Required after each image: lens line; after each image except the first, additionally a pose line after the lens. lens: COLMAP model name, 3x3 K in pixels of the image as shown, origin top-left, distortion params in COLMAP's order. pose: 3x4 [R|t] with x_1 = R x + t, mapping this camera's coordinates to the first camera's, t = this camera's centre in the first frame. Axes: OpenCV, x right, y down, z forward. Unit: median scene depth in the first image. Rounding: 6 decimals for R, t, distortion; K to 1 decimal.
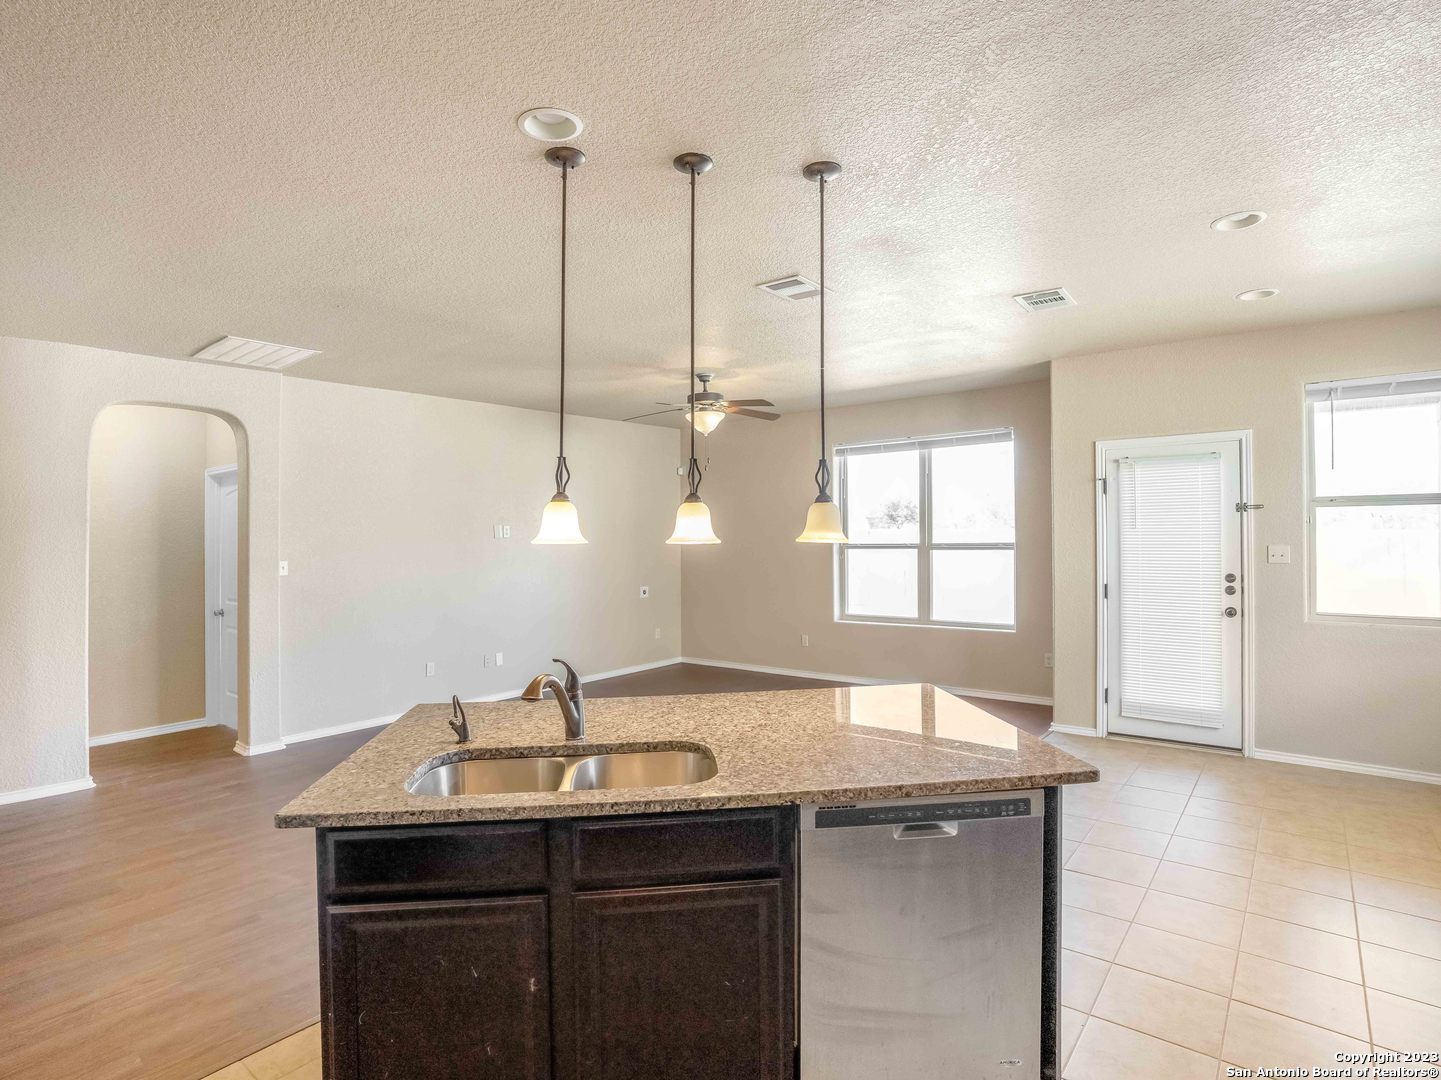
lens RADIAL K [[771.9, 0, 717.6], [0, 771.9, 532.0], [0, 0, 1]] dist [-0.036770, 0.003009]
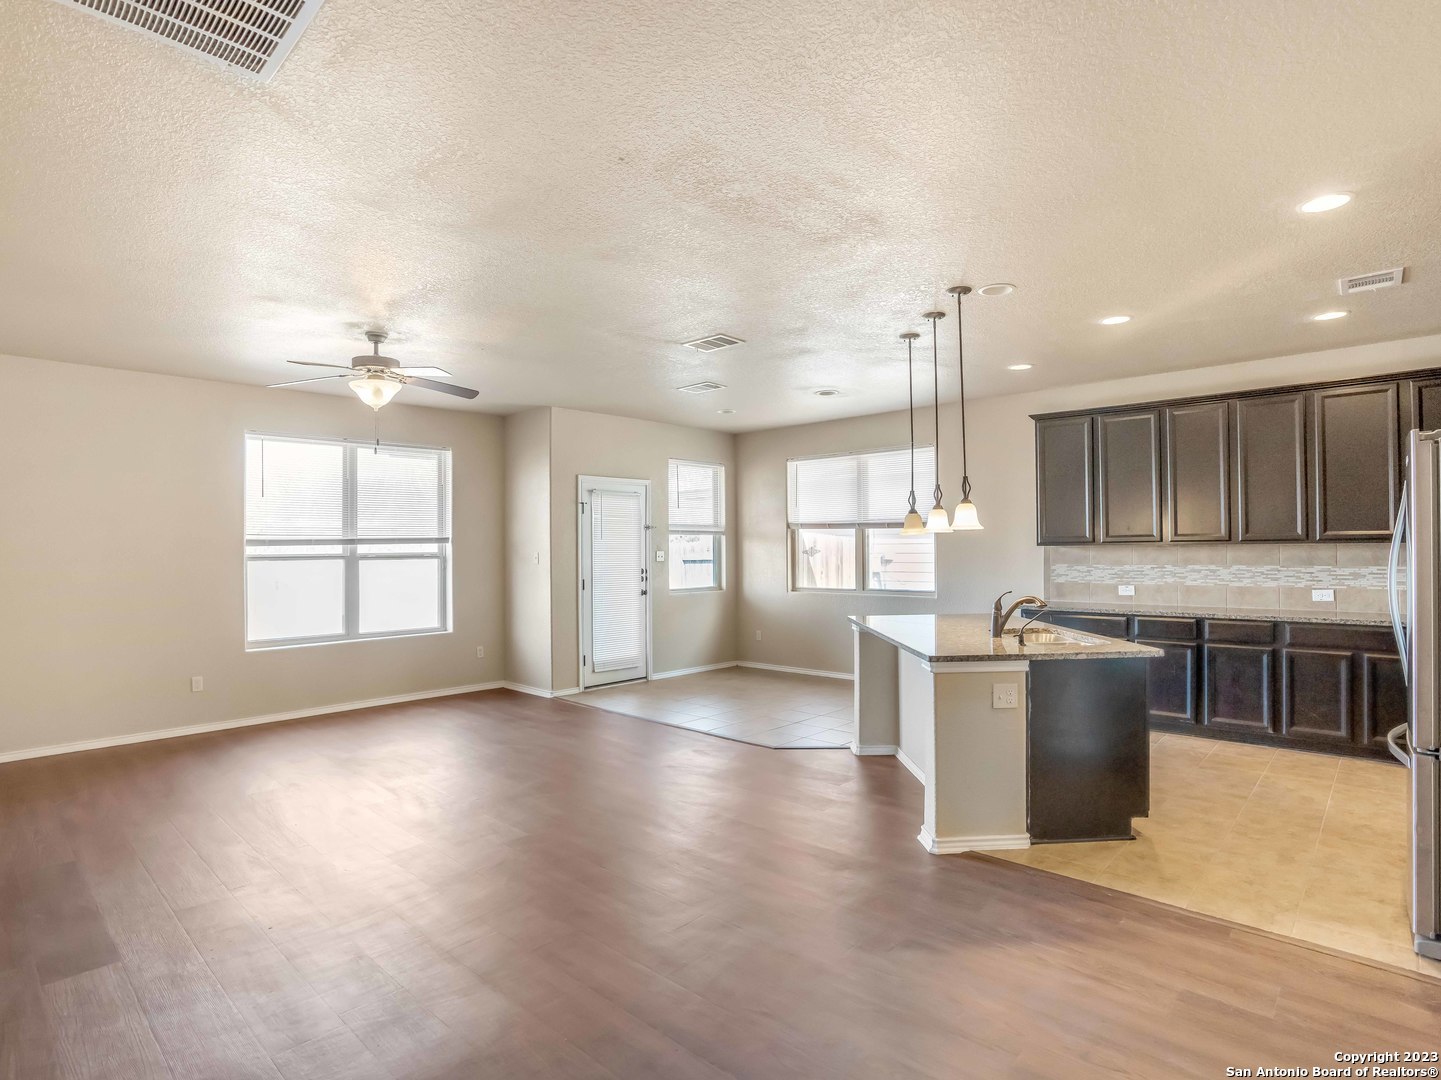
lens RADIAL K [[771.9, 0, 722.1], [0, 771.9, 550.2], [0, 0, 1]] dist [-0.036770, 0.003009]
pose [[0.048333, 0.013403, 0.998741, -0.930977], [0.004015, 0.999899, -0.013612, 0.038479], [-0.998823, 0.004668, 0.048274, 0.738786]]
